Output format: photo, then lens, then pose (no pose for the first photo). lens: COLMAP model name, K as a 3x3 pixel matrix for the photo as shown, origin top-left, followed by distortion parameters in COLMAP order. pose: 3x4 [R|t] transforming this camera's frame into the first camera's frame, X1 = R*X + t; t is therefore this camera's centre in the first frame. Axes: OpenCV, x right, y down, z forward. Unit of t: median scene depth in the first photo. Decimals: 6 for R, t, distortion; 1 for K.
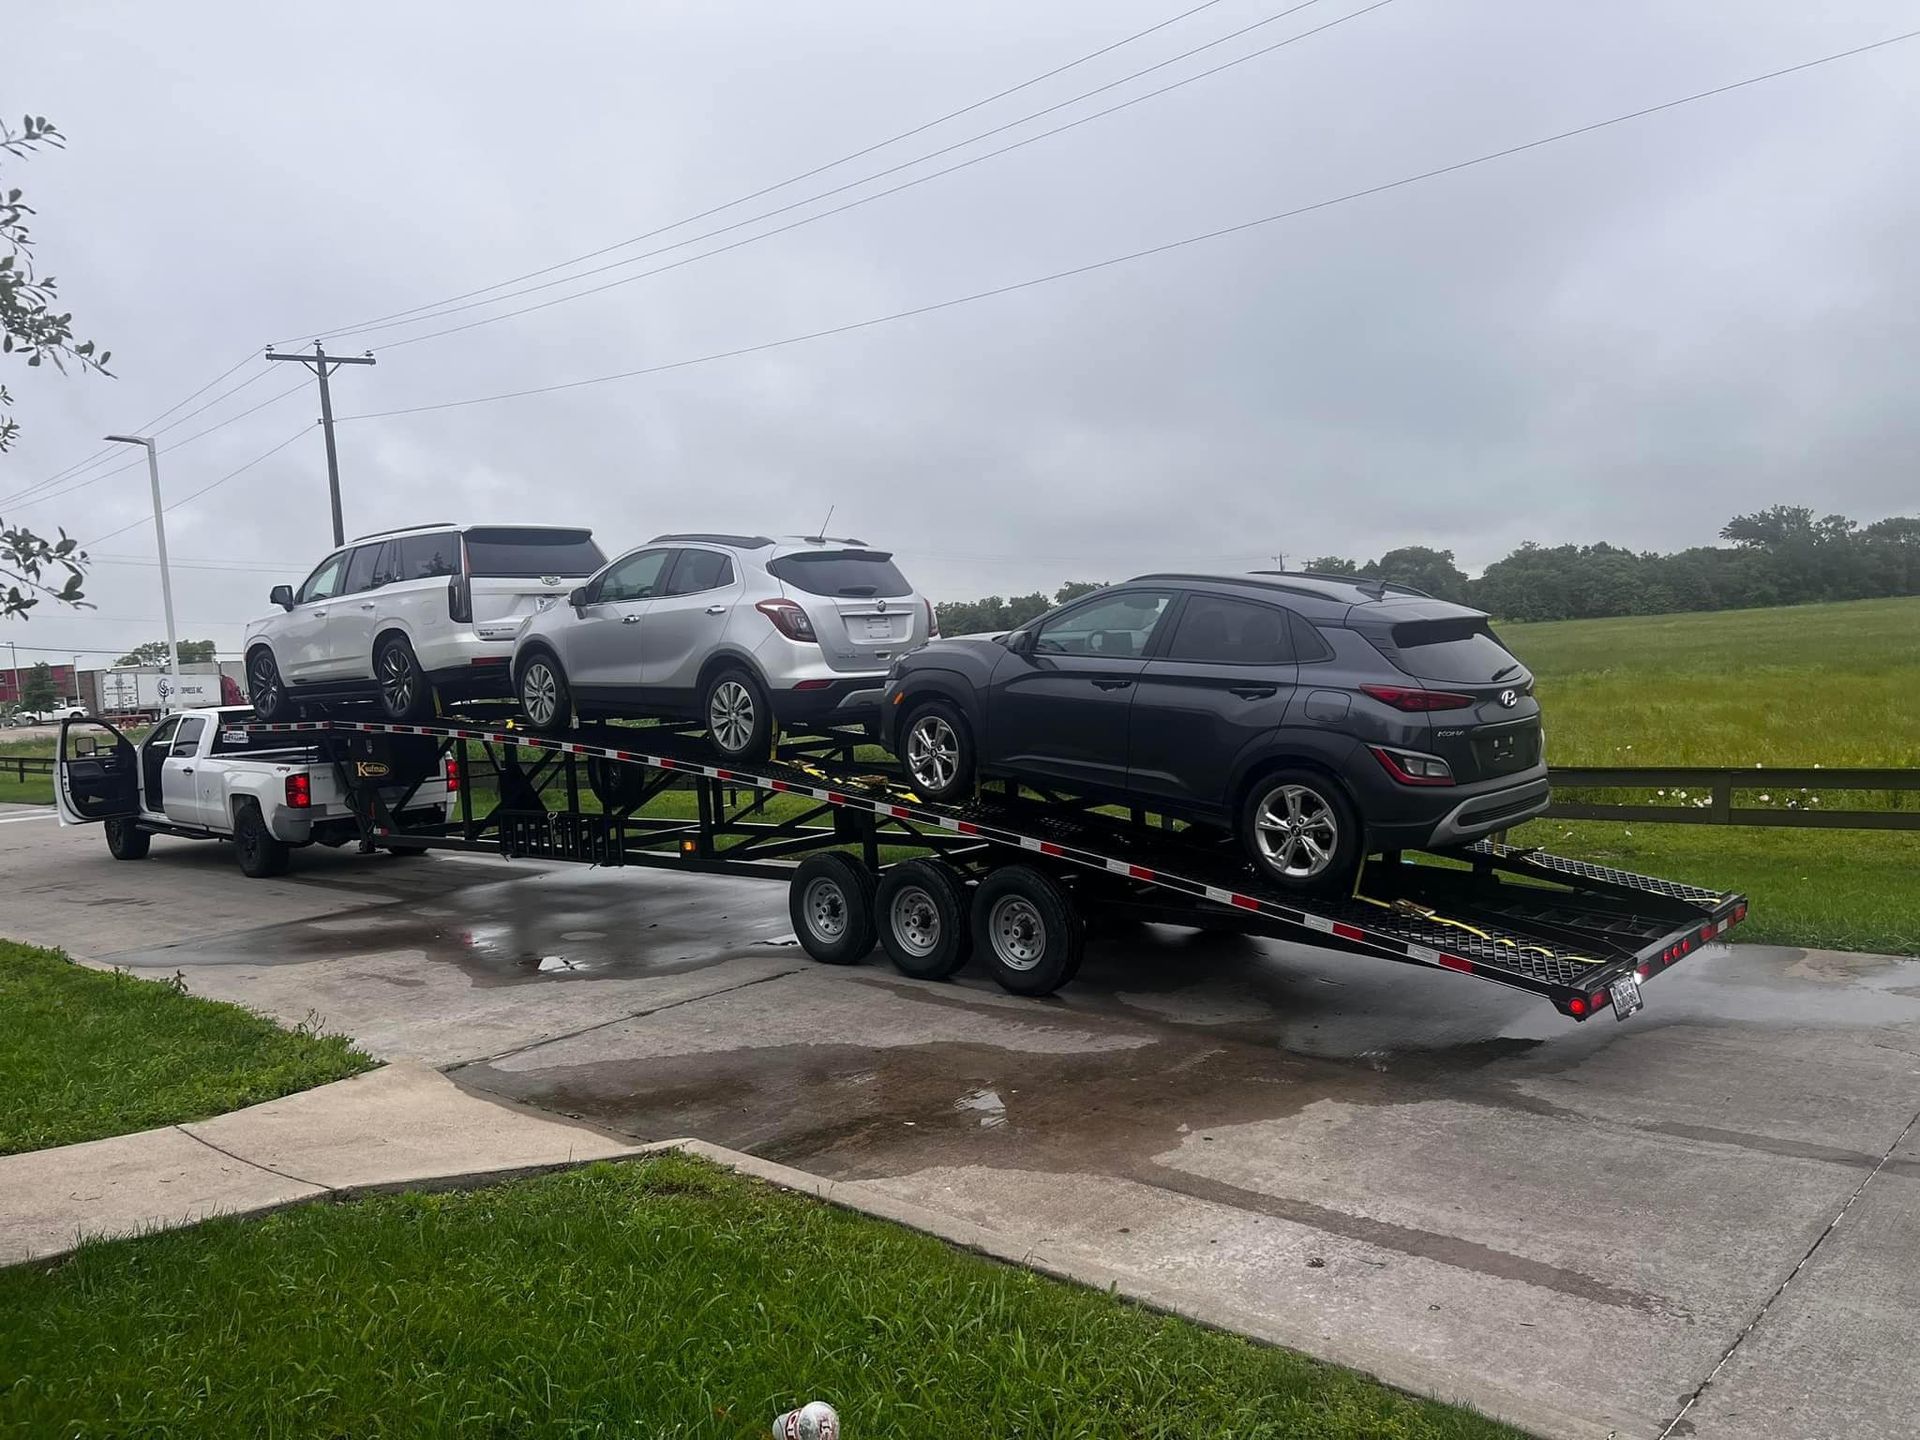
lens RADIAL K [[1532.1, 0, 955.6], [0, 1532.1, 734.4], [0, 0, 1]] dist [0.116410, -0.179081]
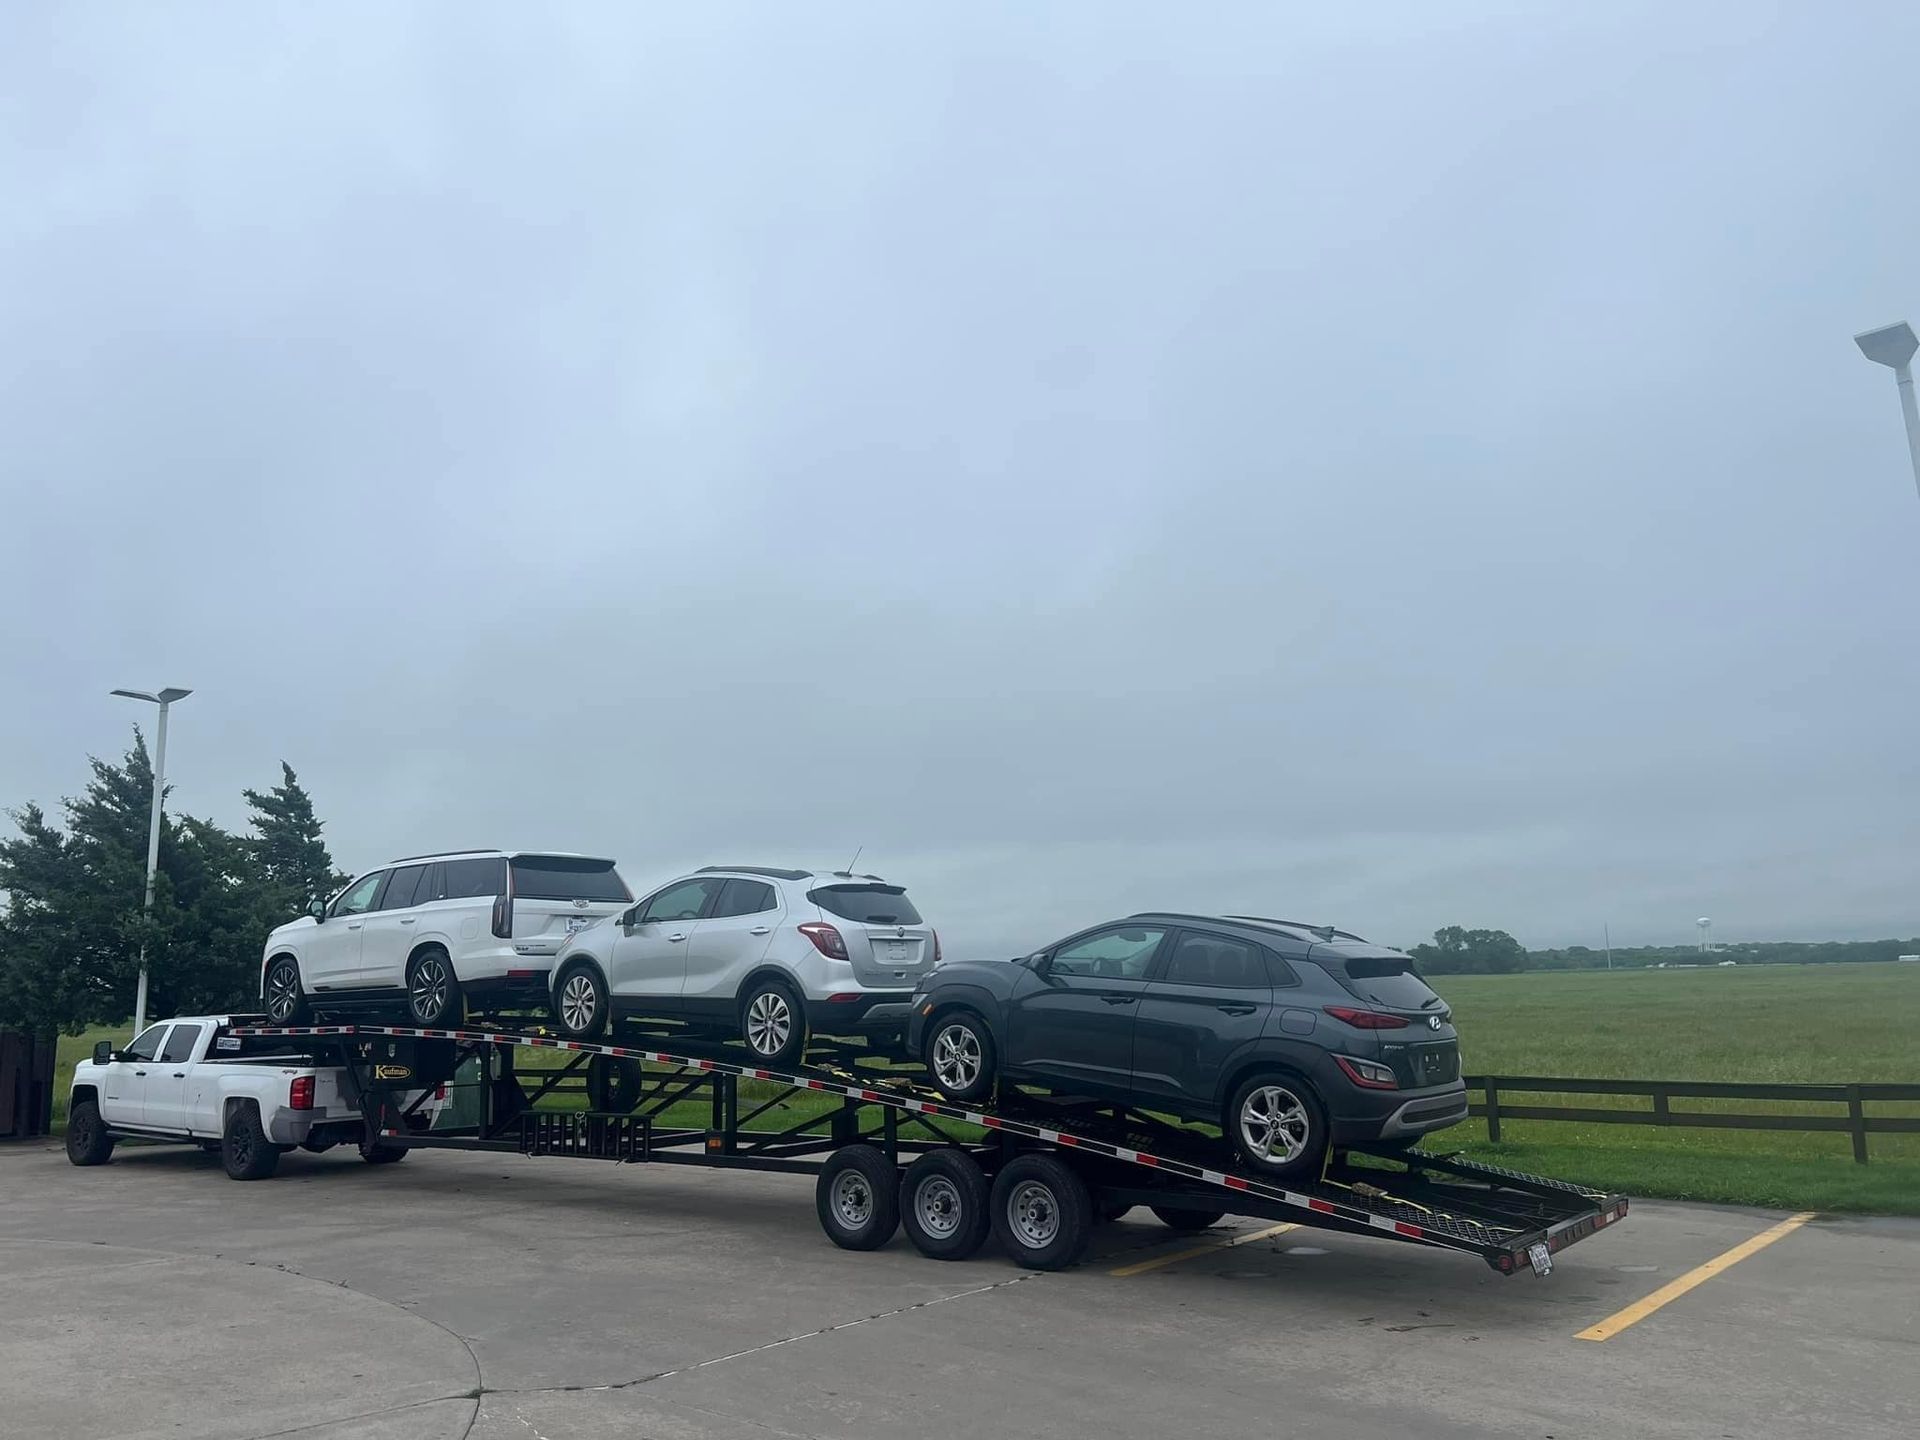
lens RADIAL K [[1532.1, 0, 955.6], [0, 1532.1, 734.4], [0, 0, 1]] dist [0.116410, -0.179081]
pose [[0.996546, 0.044776, 0.069943, -0.107159], [-0.028368, 0.975078, -0.220040, 0.029647], [-0.078052, 0.217296, 0.972980, -0.205729]]
